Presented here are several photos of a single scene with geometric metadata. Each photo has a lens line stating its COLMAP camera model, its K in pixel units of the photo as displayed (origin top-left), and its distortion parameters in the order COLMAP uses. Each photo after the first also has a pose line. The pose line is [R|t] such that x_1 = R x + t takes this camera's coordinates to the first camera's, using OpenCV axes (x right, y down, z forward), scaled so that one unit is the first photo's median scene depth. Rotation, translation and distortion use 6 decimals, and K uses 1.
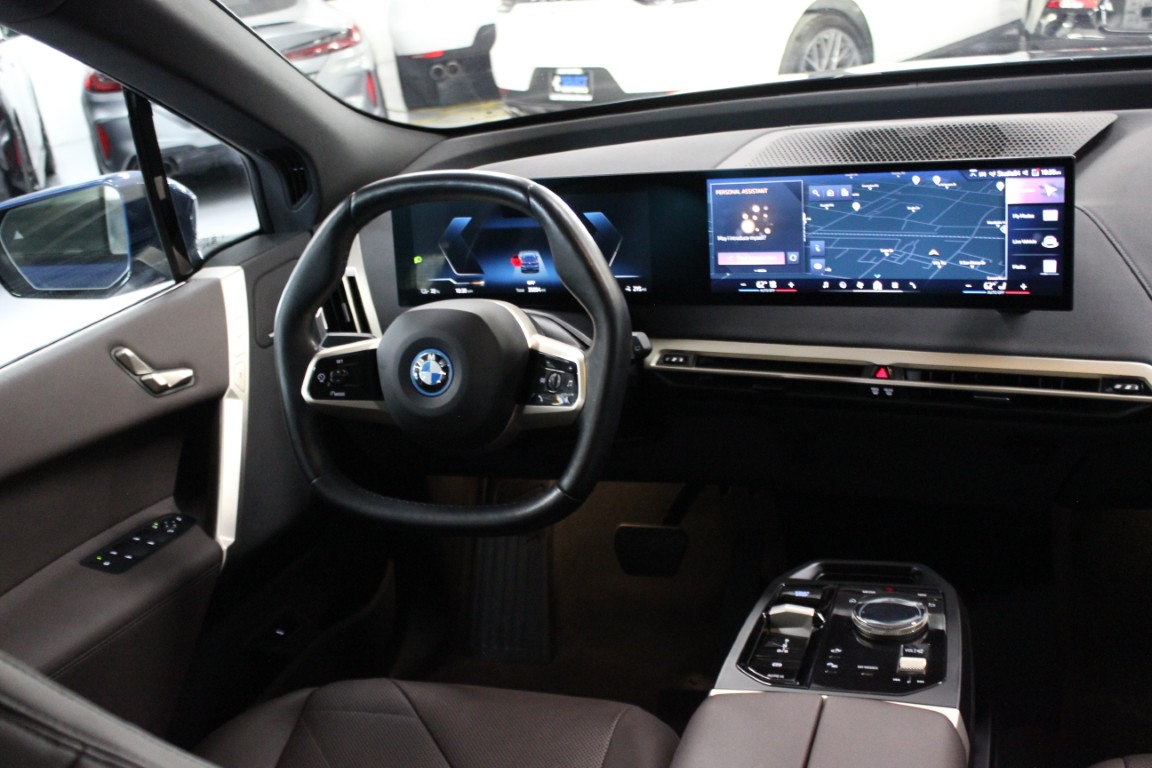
lens RADIAL K [[1121.9, 0, 576.0], [0, 1121.9, 384.0], [0, 0, 1]] dist [0.002510, 0.002855]
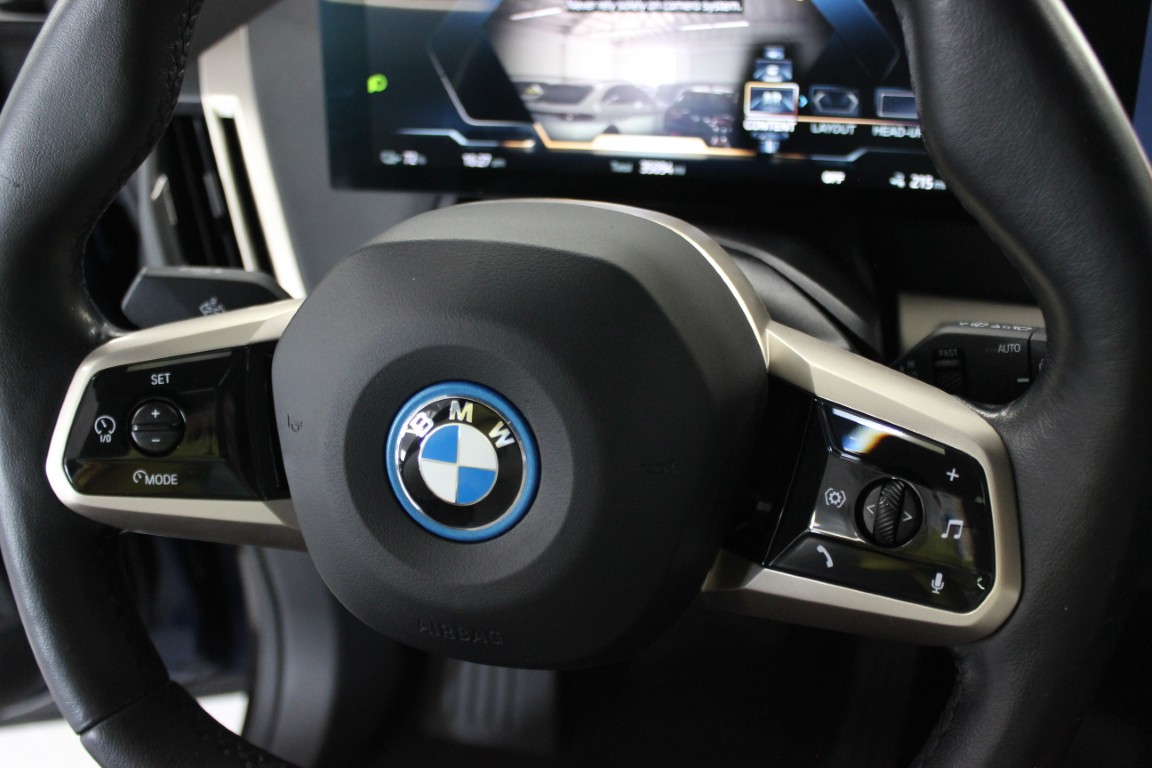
lens RADIAL K [[1130.6, 0, 576.0], [0, 1130.6, 384.0], [0, 0, 1]] dist [-0.062020, 0.025781]
pose [[0.996170, 0.031608, 0.081522, -0.114544], [-0.042016, 0.990715, 0.129301, -0.065606], [-0.076678, -0.132231, 0.988249, 0.655435]]
